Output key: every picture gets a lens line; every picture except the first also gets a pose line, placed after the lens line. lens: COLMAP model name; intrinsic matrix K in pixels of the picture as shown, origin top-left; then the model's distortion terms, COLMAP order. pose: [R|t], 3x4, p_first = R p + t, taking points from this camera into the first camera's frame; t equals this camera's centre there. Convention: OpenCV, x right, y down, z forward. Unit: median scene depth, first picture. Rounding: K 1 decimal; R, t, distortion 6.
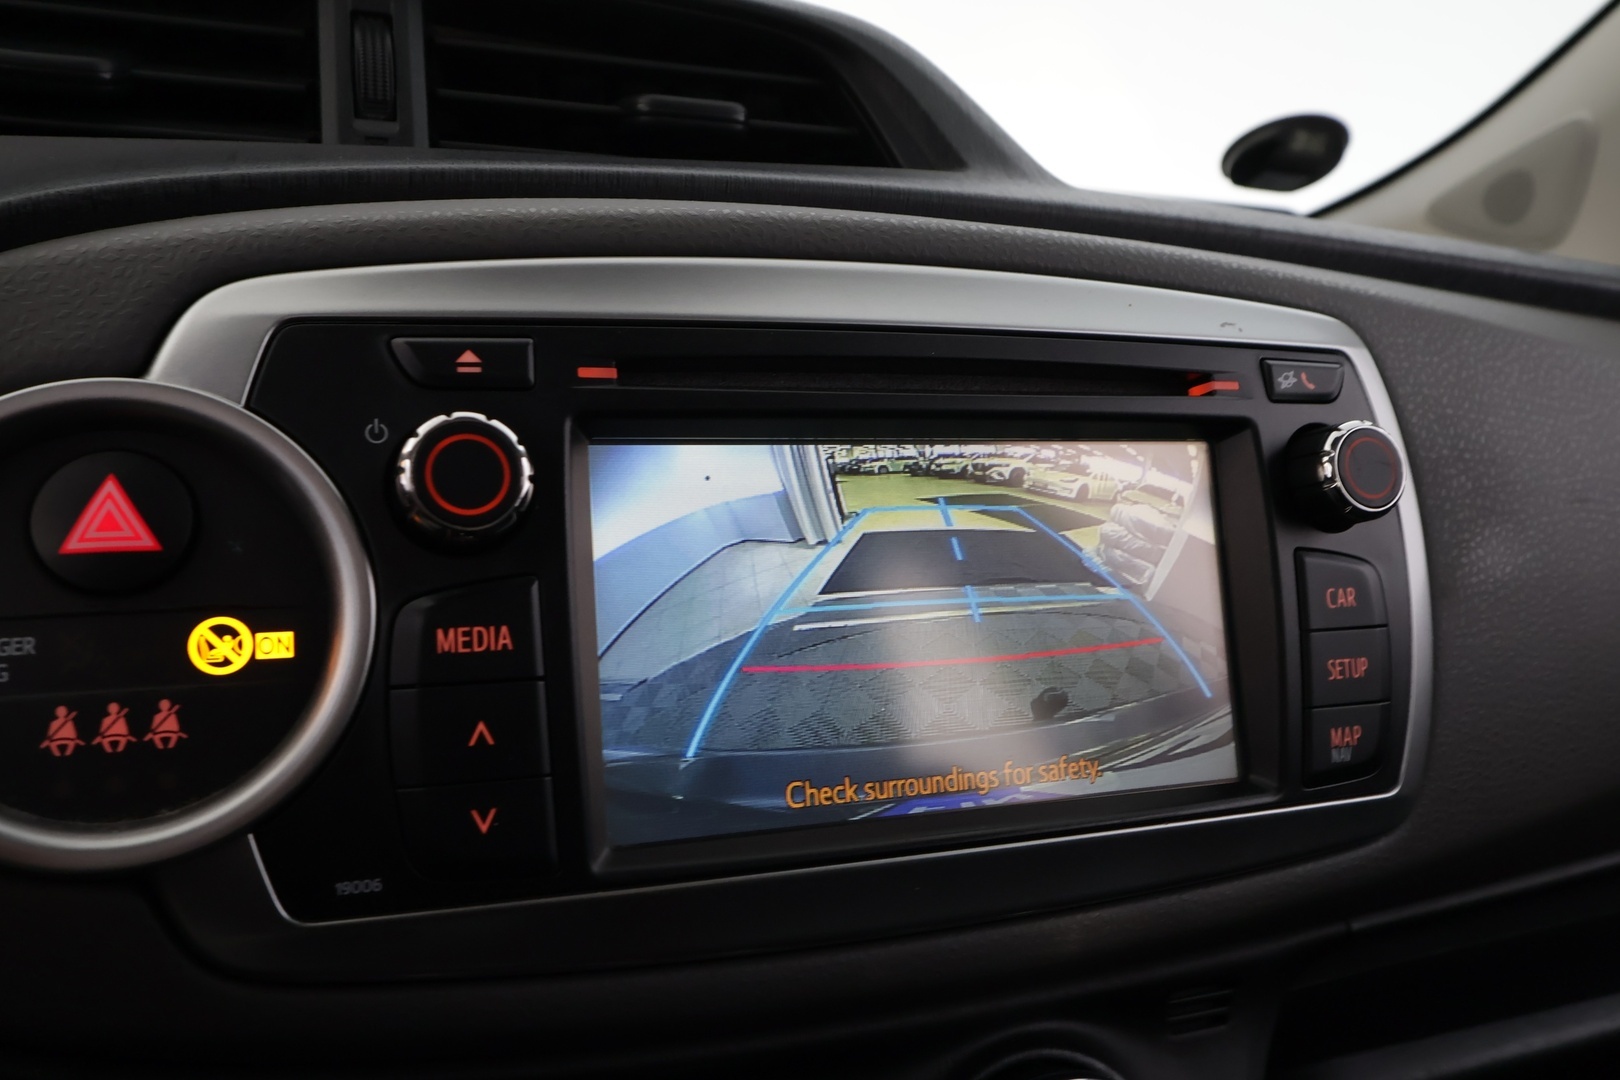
lens RADIAL K [[1303.6, 0, 823.6], [0, 1303.6, 535.6], [0, 0, 1]] dist [0.009875, 0.001518]
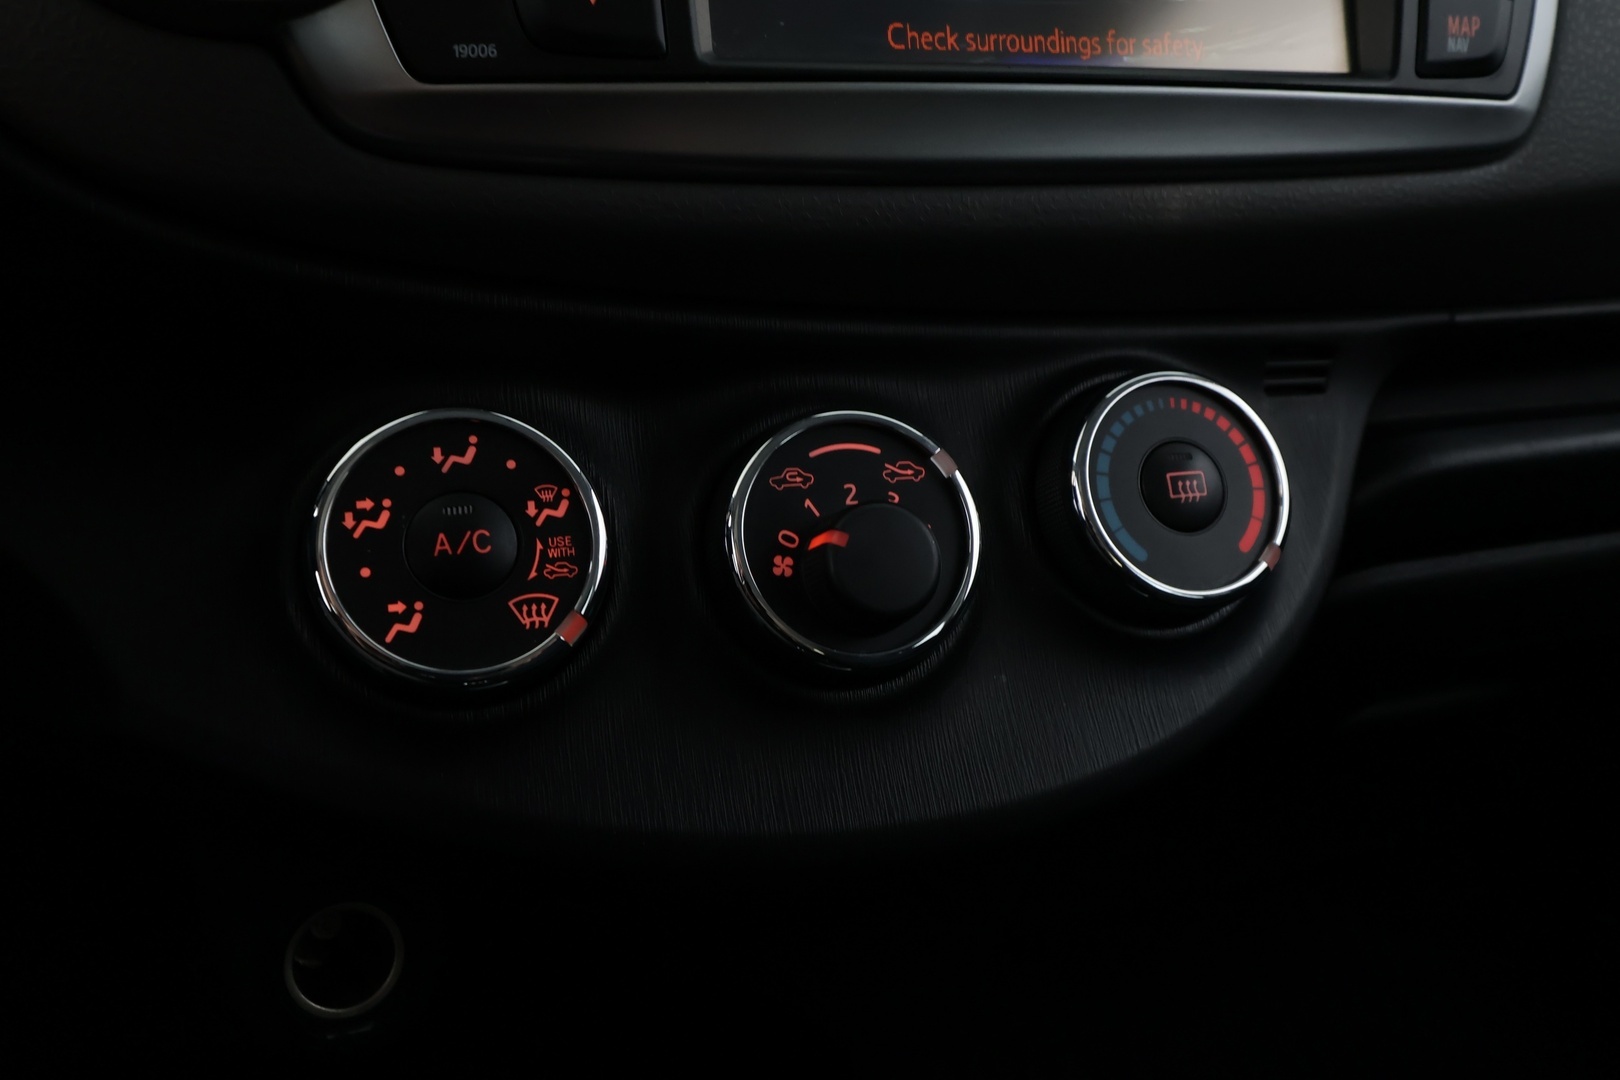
lens RADIAL K [[1303.6, 0, 823.9], [0, 1303.6, 523.9], [0, 0, 1]] dist [0.009875, 0.001518]
pose [[0.997901, -0.008030, -0.064260, -0.015028], [0.016404, 0.991264, 0.130872, 0.414602], [0.062648, -0.131651, 0.989315, -0.041170]]
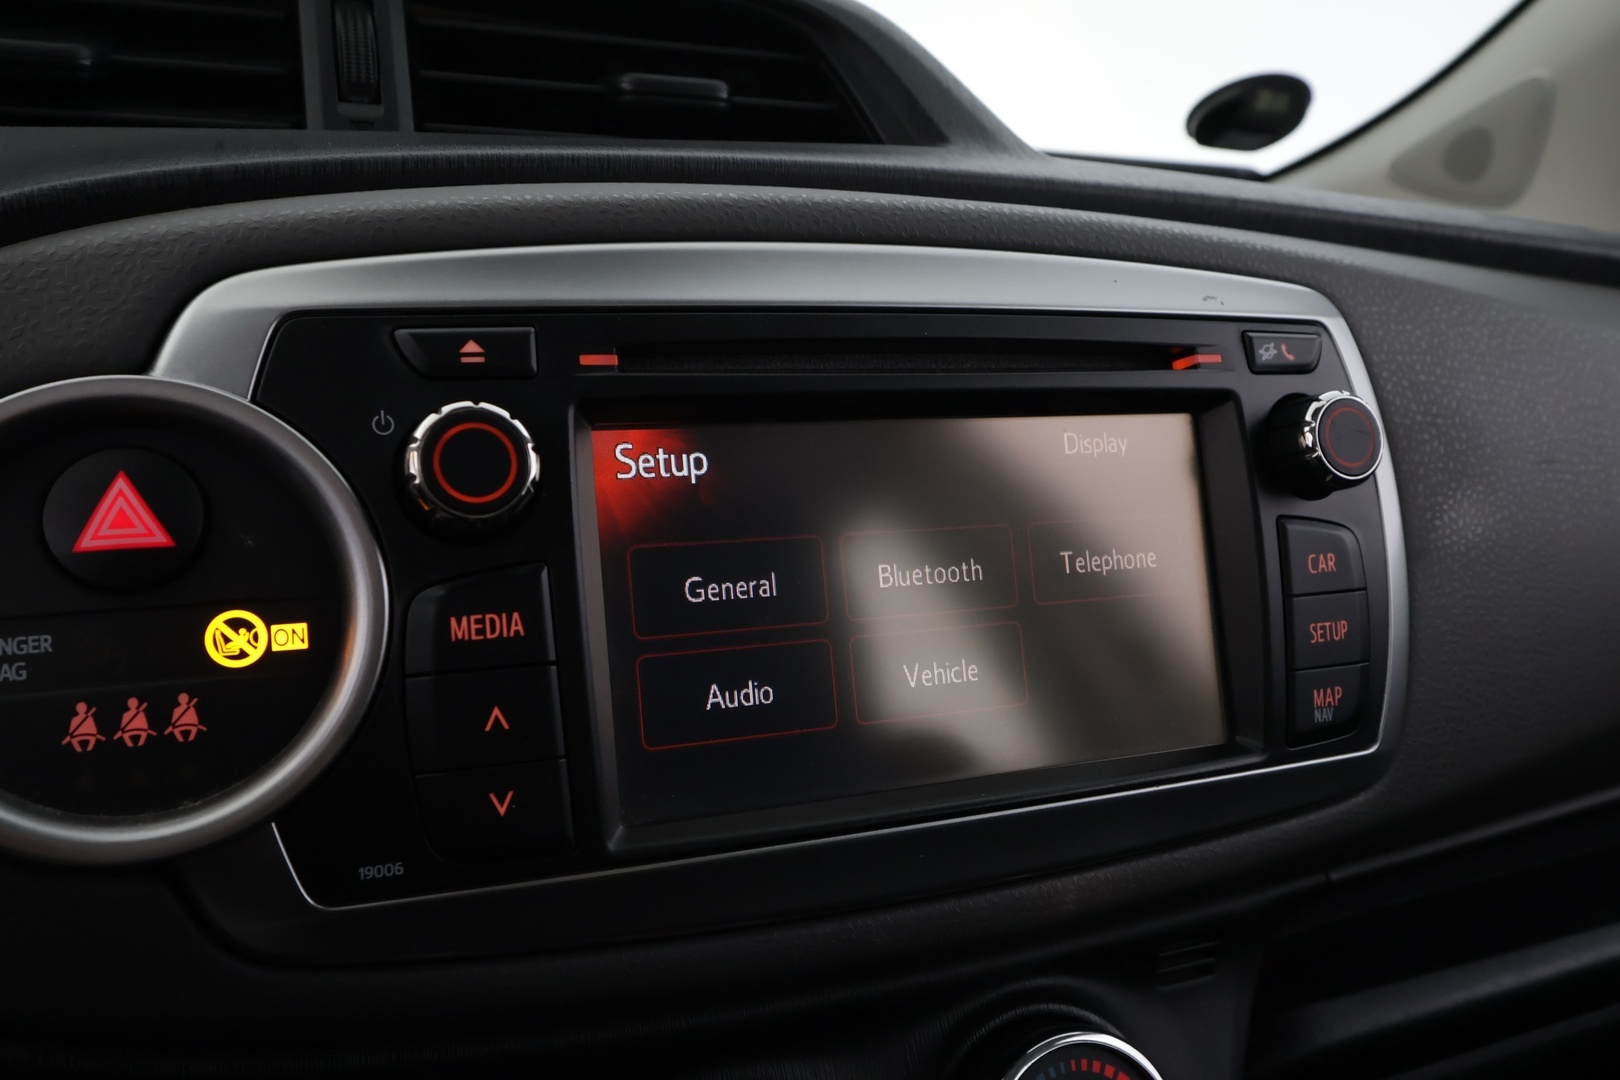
lens RADIAL K [[1303.6, 0, 826.8], [0, 1303.6, 536.2], [0, 0, 1]] dist [0.009875, 0.001518]
pose [[0.999358, -0.020136, 0.029646, -0.026517], [0.019200, 0.999319, 0.031514, -0.014857], [-0.030261, -0.030925, 0.999064, -0.018714]]
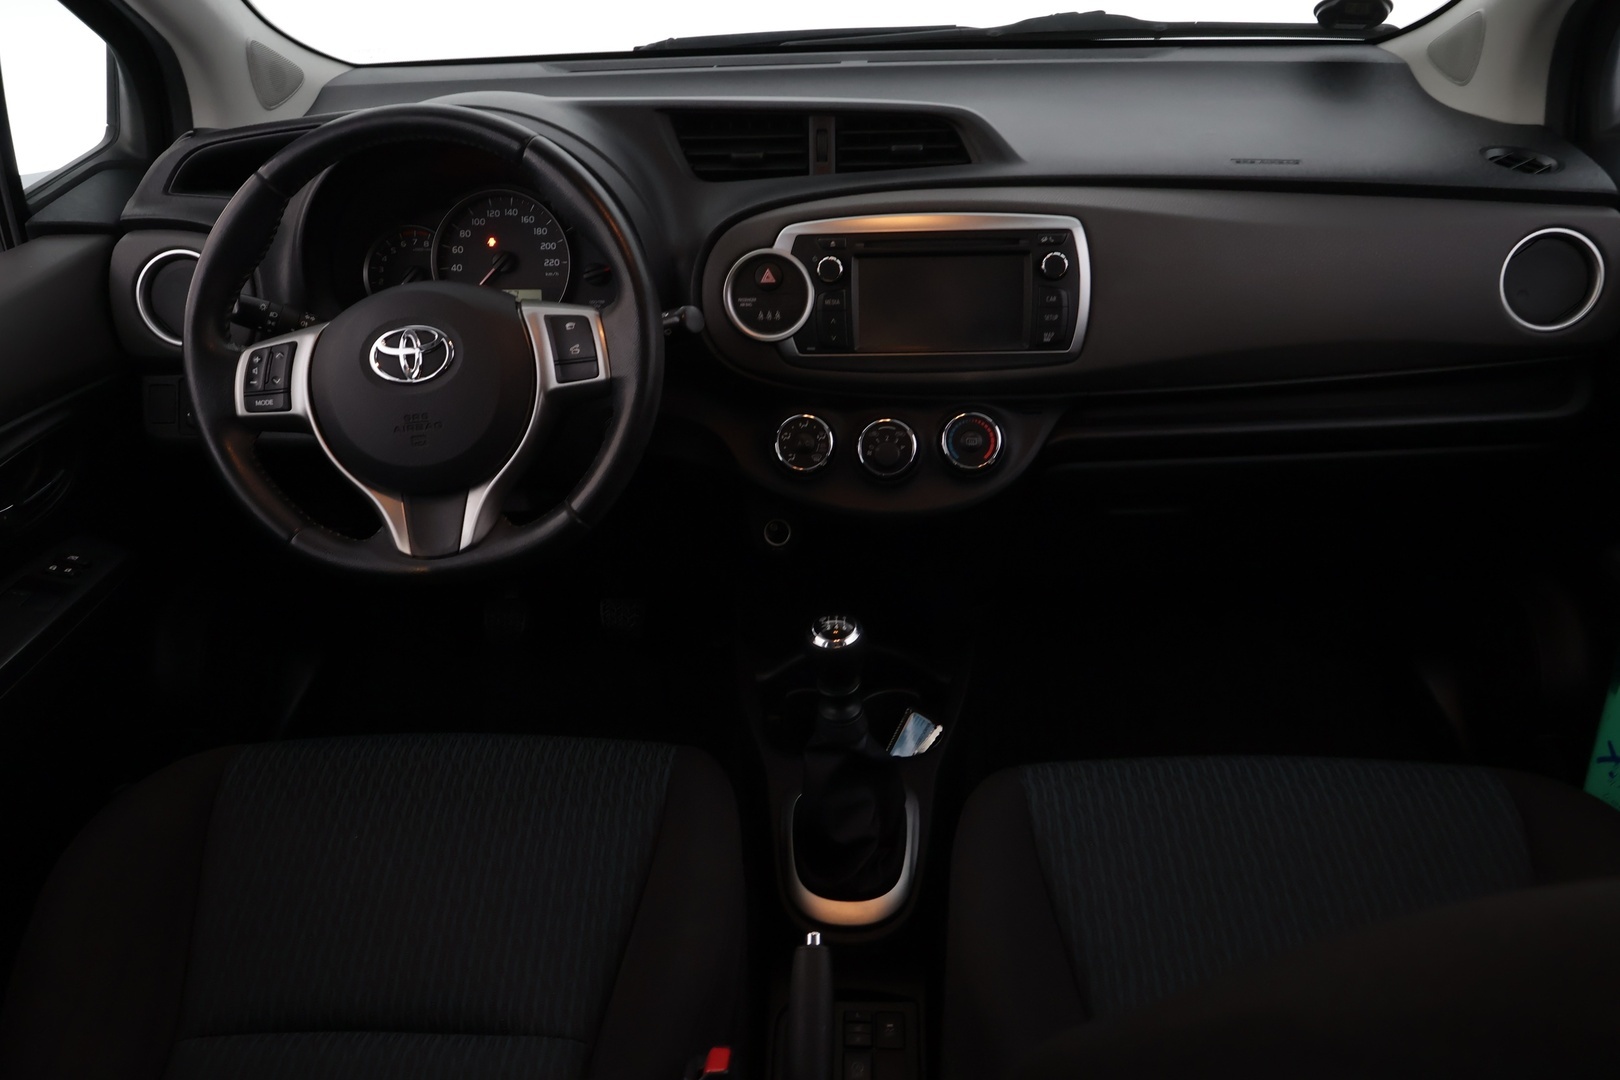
lens RADIAL K [[1303.6, 0, 816.1], [0, 1303.6, 543.2], [0, 0, 1]] dist [0.009875, 0.001518]
pose [[0.915454, 0.124695, -0.382616, 1.442258], [-0.002197, 0.952316, 0.305106, -0.478313], [0.402417, -0.278470, 0.872075, -3.086003]]
